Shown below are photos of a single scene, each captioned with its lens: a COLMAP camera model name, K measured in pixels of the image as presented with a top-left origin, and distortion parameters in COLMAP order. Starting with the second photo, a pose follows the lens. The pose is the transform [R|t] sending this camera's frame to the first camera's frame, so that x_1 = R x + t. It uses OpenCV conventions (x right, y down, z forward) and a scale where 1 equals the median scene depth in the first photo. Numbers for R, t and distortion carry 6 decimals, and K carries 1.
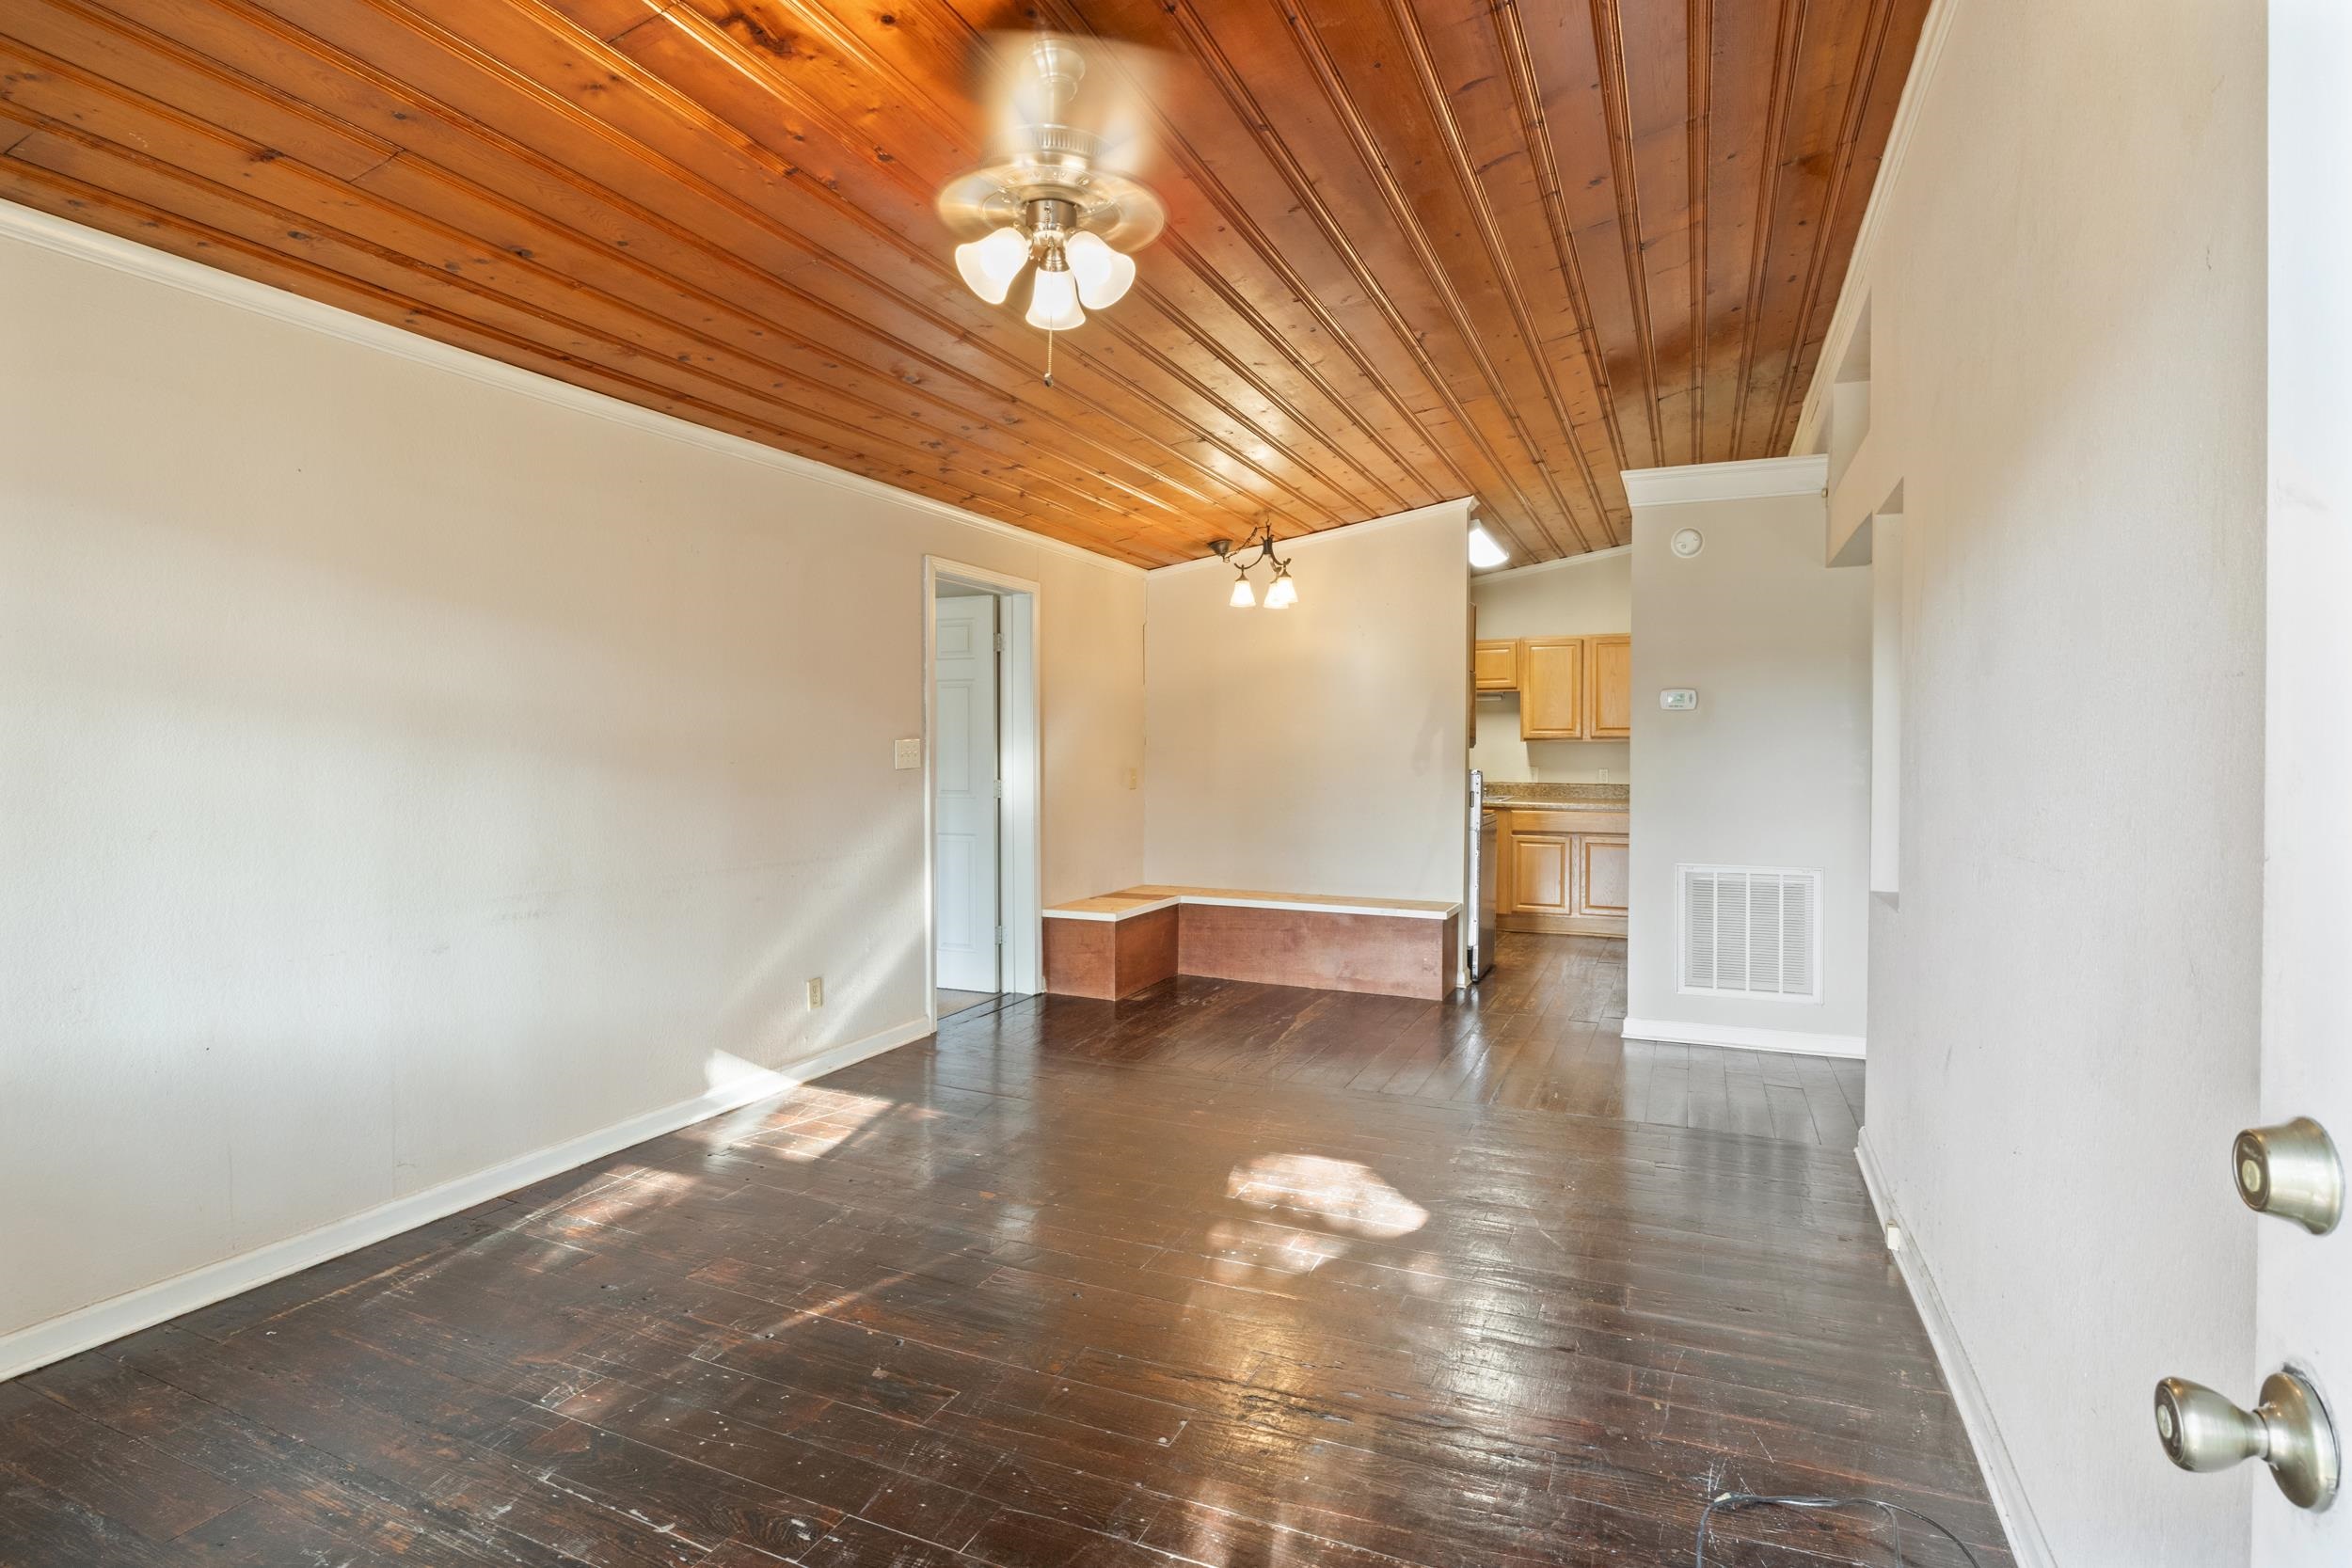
lens RADIAL K [[1164.4, 0, 1184.7], [0, 1164.4, 774.2], [0, 0, 1]] dist [-0.007525, -0.000147]
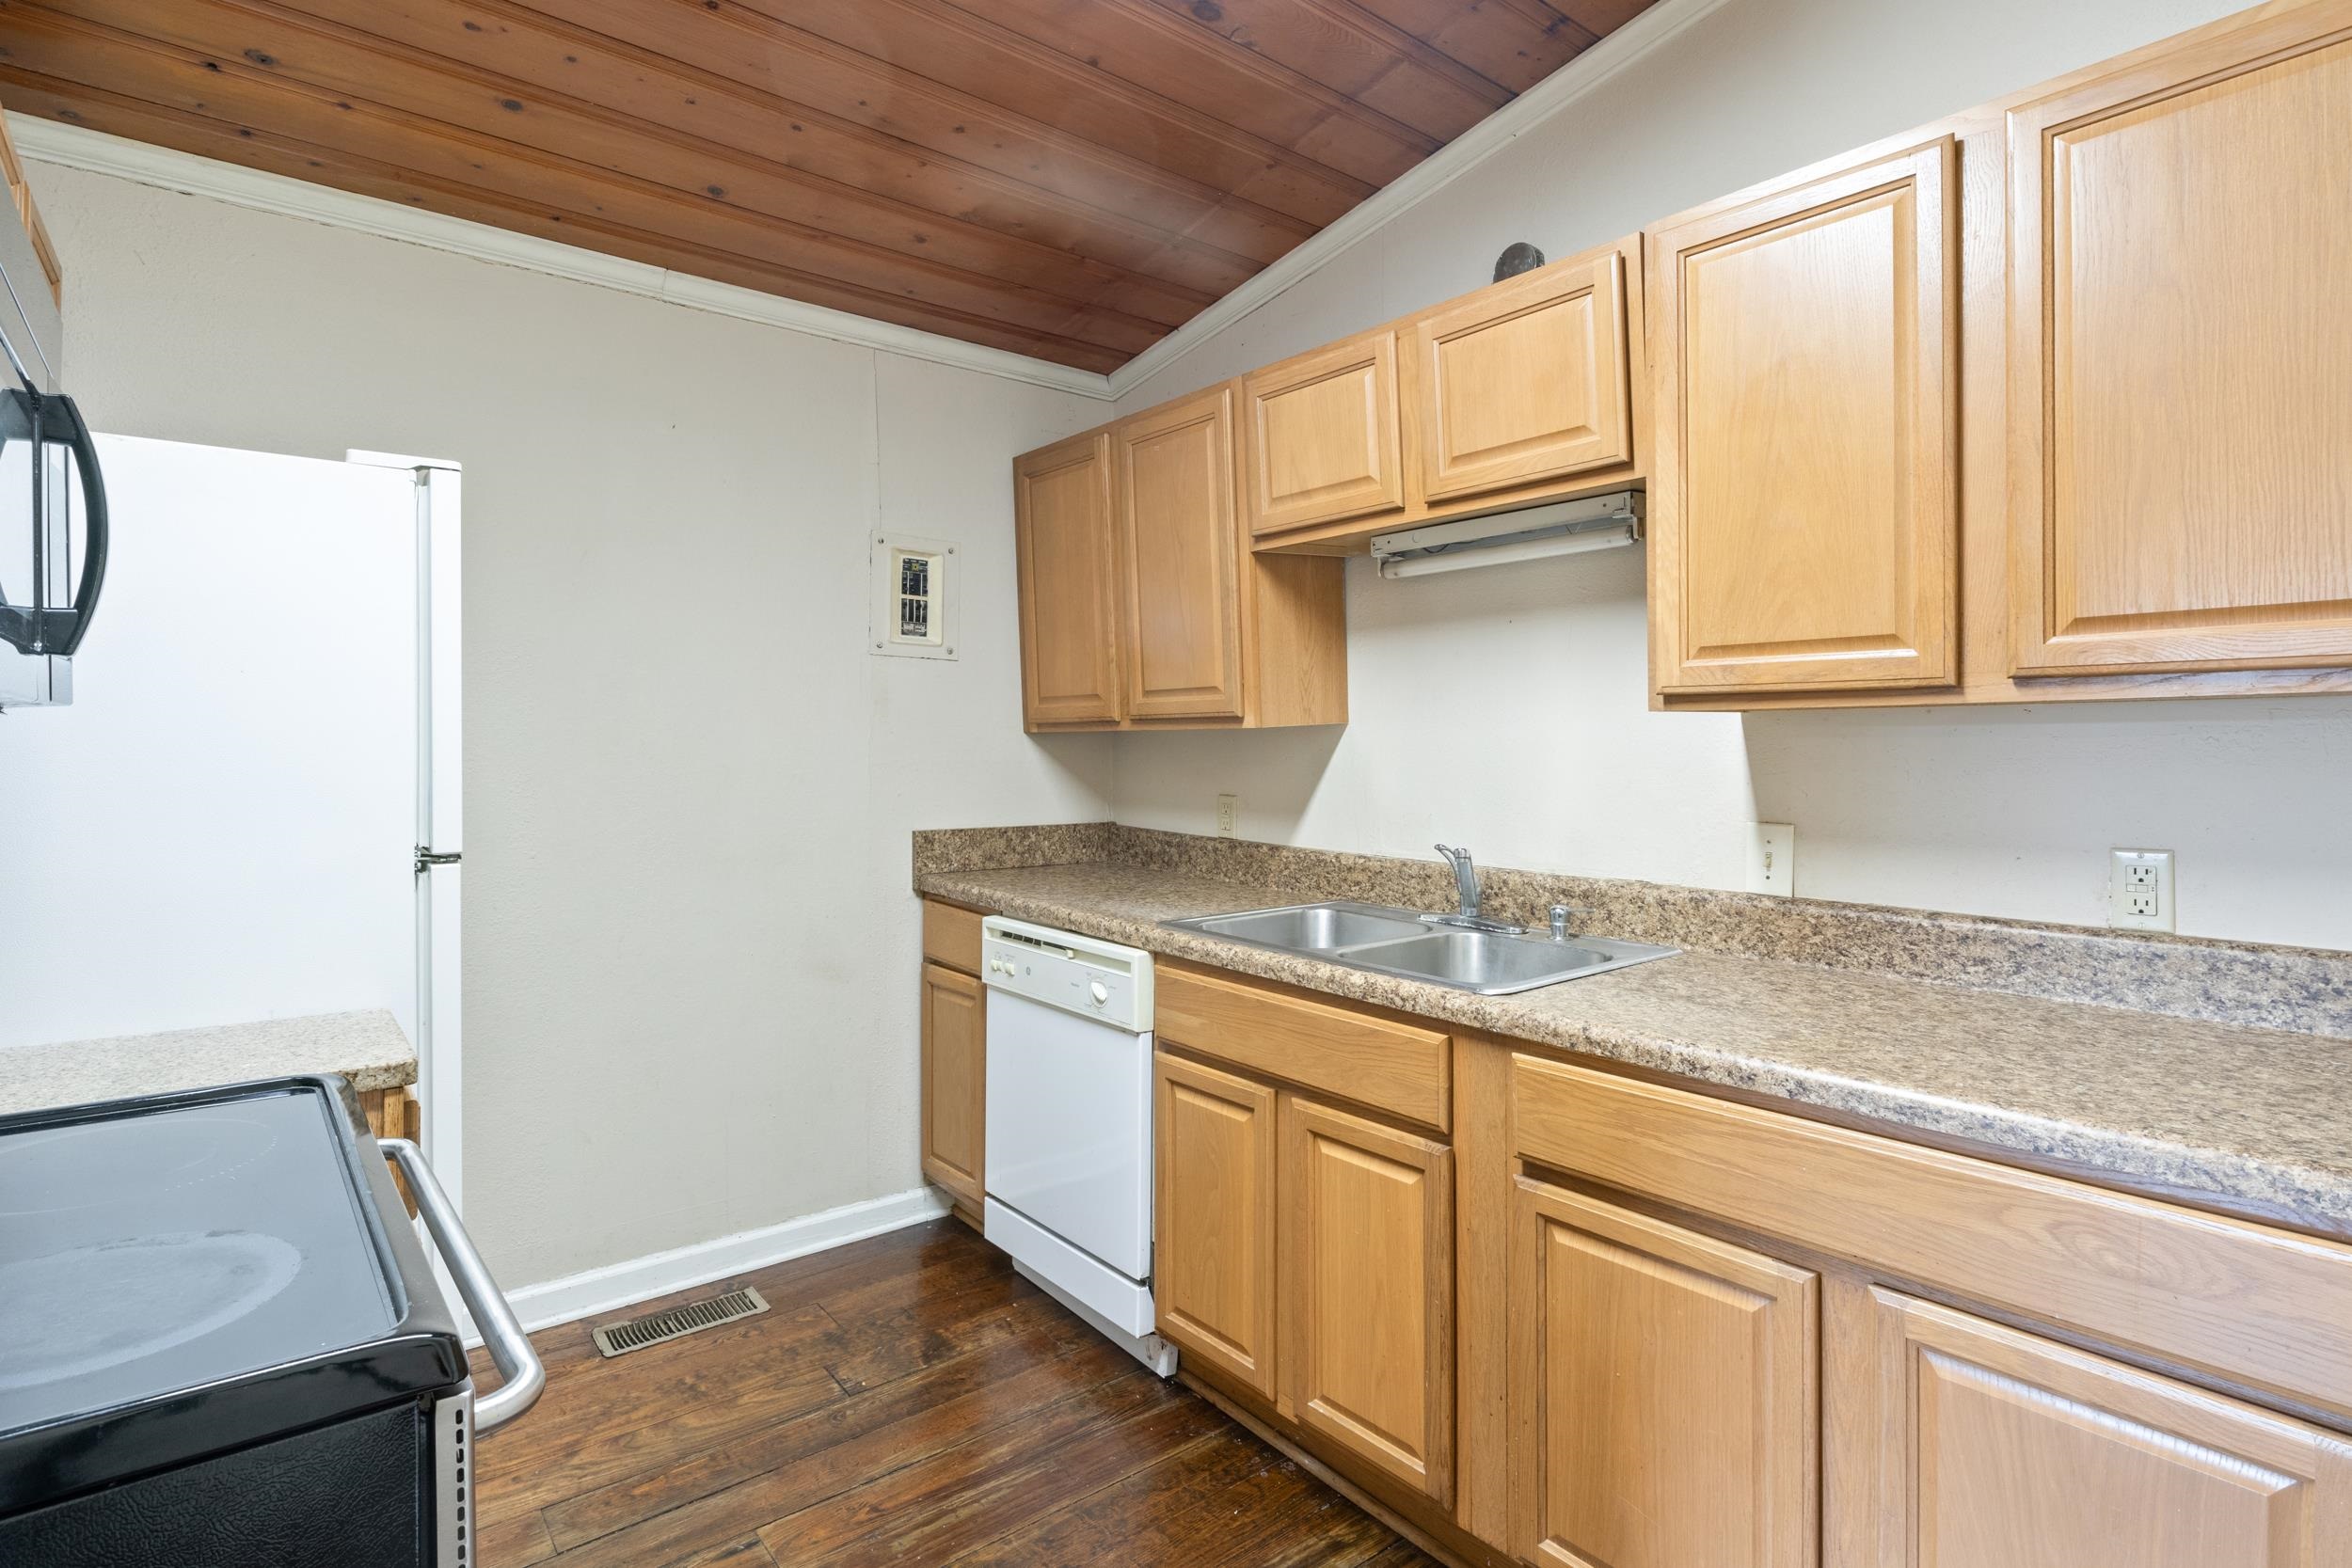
lens RADIAL K [[1202.3, 0, 1138.8], [0, 1202.3, 752.3], [0, 0, 1]] dist [-0.007633, 0.001098]
pose [[0.887464, -0.001716, -0.460874, 0.298085], [-0.007213, 0.999819, -0.017611, -0.015474], [0.460821, 0.018953, 0.887291, 0.736423]]
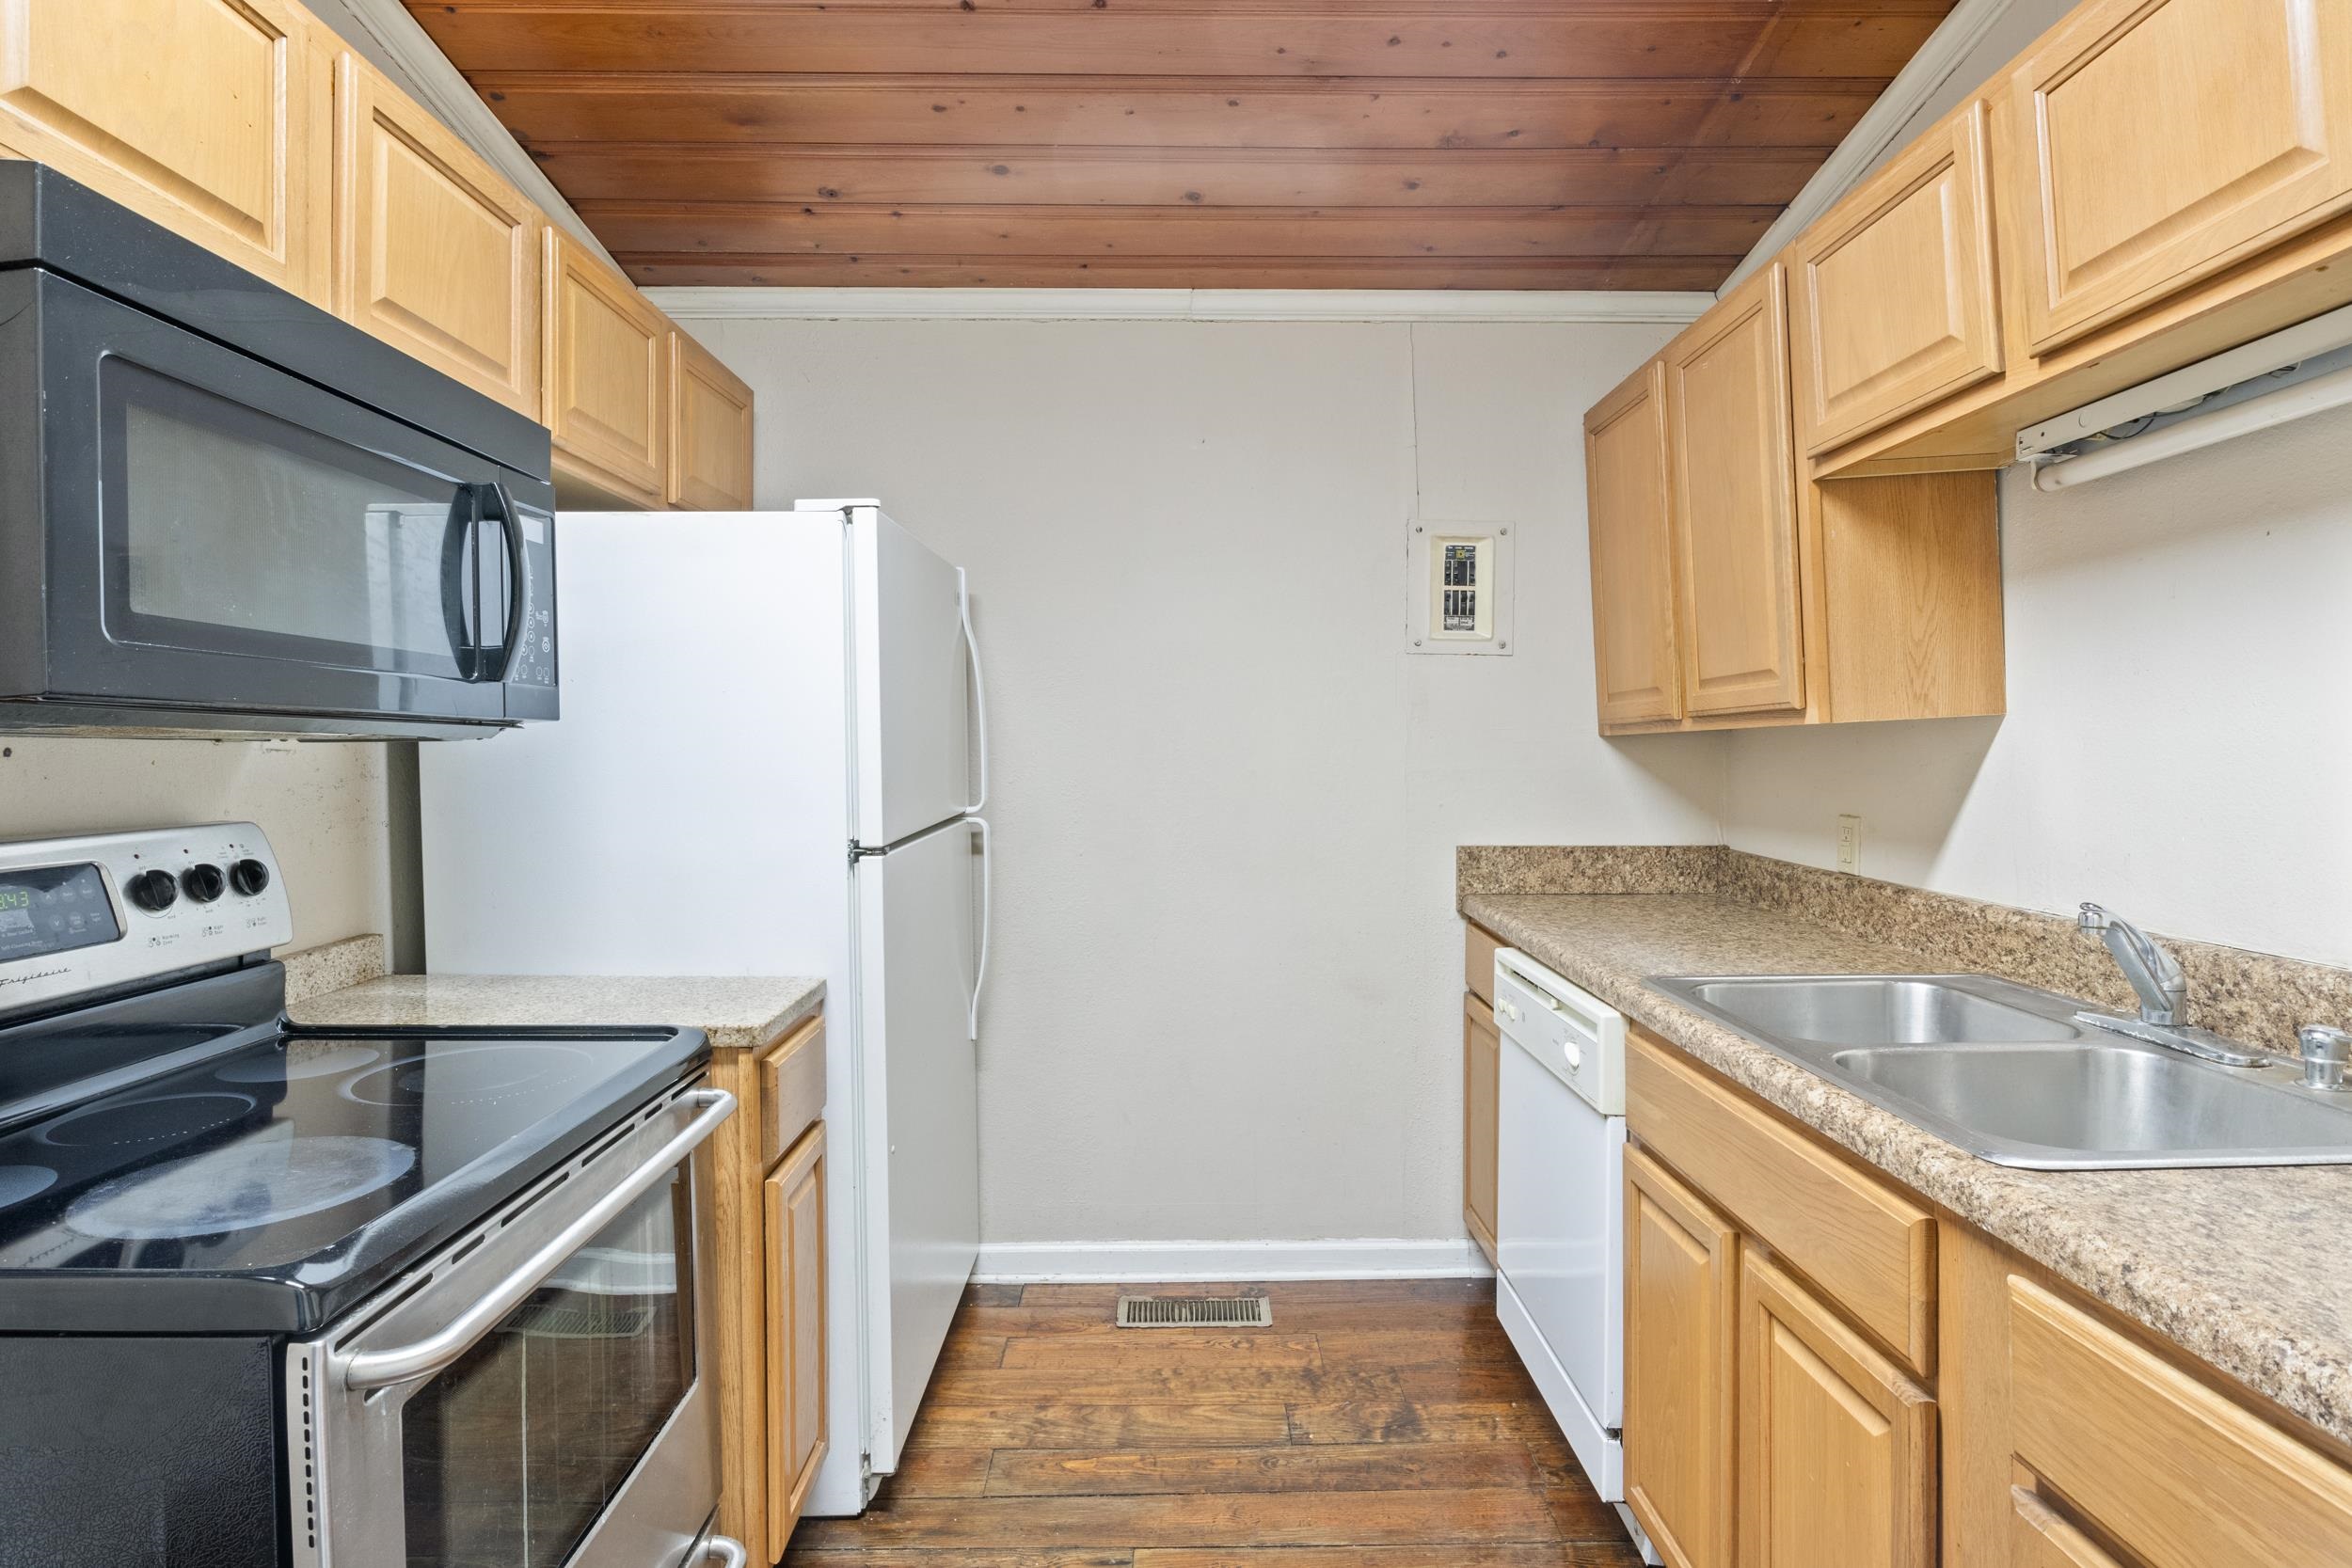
lens RADIAL K [[1164.4, 0, 1184.7], [0, 1164.4, 774.2], [0, 0, 1]] dist [-0.007525, -0.000147]
pose [[0.418112, 0.006888, -0.908369, 0.324979], [-0.016747, 0.999860, -0.000127, -0.015868], [0.908241, 0.015265, 0.418169, 0.814915]]
